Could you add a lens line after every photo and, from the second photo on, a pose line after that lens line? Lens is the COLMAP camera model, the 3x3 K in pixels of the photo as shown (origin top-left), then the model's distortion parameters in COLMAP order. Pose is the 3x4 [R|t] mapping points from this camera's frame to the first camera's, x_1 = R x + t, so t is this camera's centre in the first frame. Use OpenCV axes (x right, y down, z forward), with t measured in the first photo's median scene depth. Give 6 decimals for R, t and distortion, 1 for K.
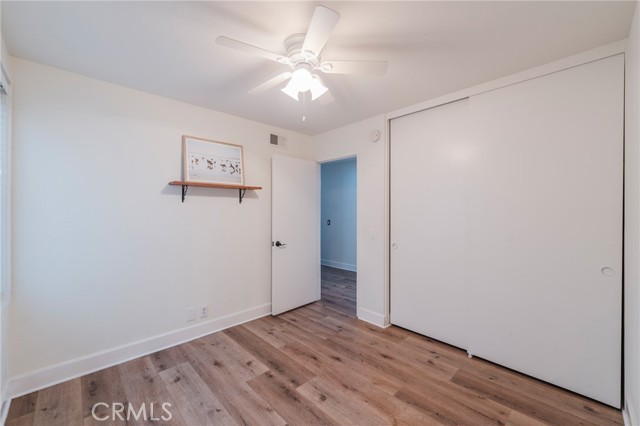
lens RADIAL K [[258.6, 0, 320.4], [0, 258.6, 211.0], [0, 0, 1]] dist [-0.000622, -0.000947]
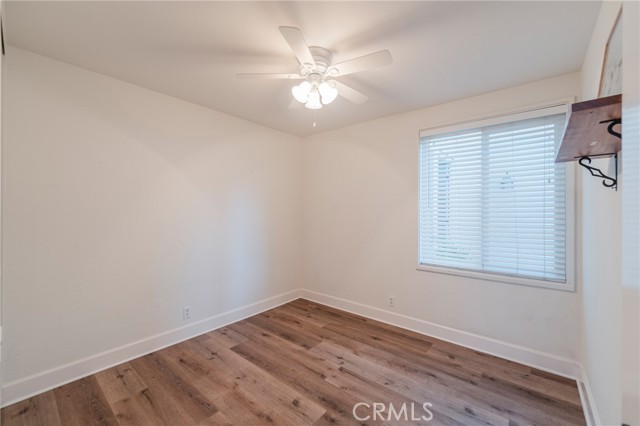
lens RADIAL K [[258.6, 0, 319.7], [0, 258.6, 211.7], [0, 0, 1]] dist [-0.000622, -0.000947]
pose [[-0.994567, -0.003700, -0.104029, 0.025504], [-0.004394, 0.999970, 0.006441, -0.003106], [0.104002, 0.006863, -0.994553, 2.014140]]
